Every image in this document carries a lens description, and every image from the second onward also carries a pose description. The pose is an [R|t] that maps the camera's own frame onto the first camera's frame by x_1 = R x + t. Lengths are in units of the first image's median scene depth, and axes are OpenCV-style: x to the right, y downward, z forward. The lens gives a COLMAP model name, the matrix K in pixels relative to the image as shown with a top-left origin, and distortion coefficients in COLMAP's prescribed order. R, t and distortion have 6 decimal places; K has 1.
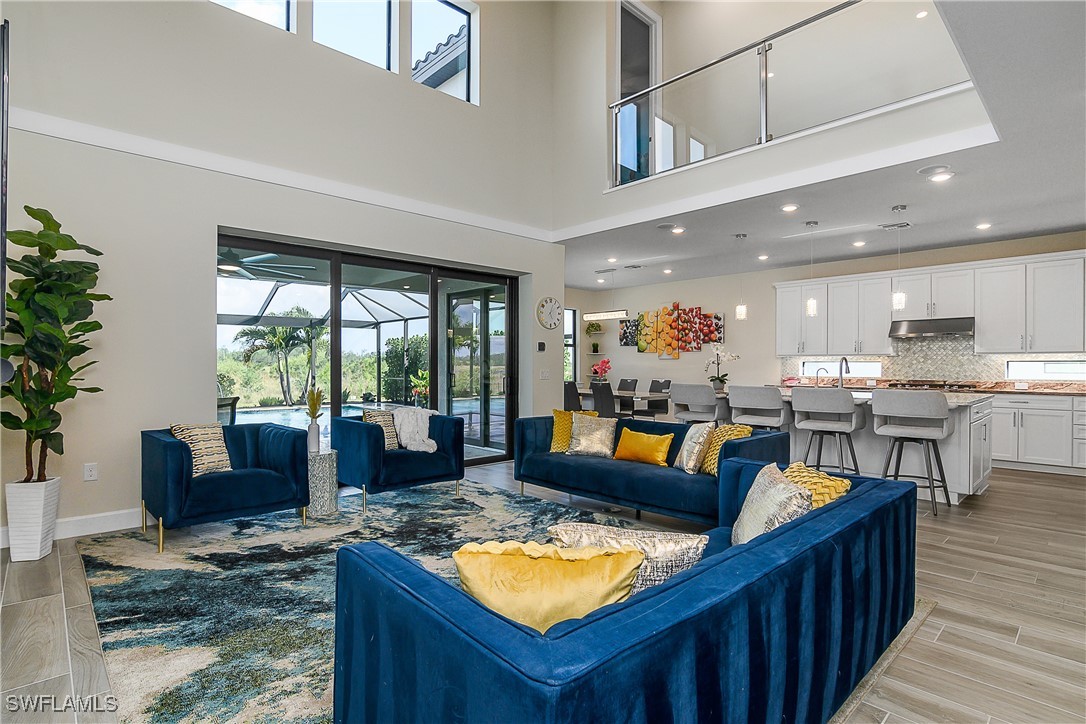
lens RADIAL K [[541.5, 0, 549.0], [0, 541.5, 368.1], [0, 0, 1]] dist [-0.017879, 0.007783]
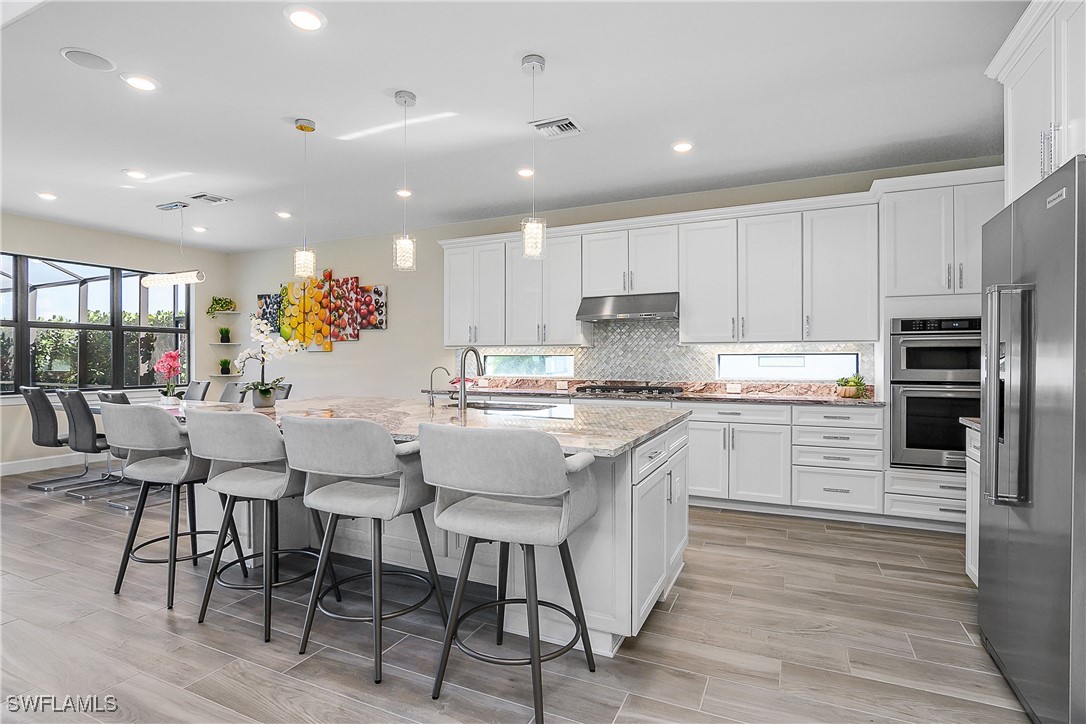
lens RADIAL K [[541.5, 0, 527.8], [0, 541.5, 361.5], [0, 0, 1]] dist [-0.017879, 0.007783]
pose [[0.941317, -0.001781, 0.337520, 0.320394], [0.003001, 0.999991, -0.003093, -0.001593], [-0.337511, 0.003925, 0.941313, 0.349444]]
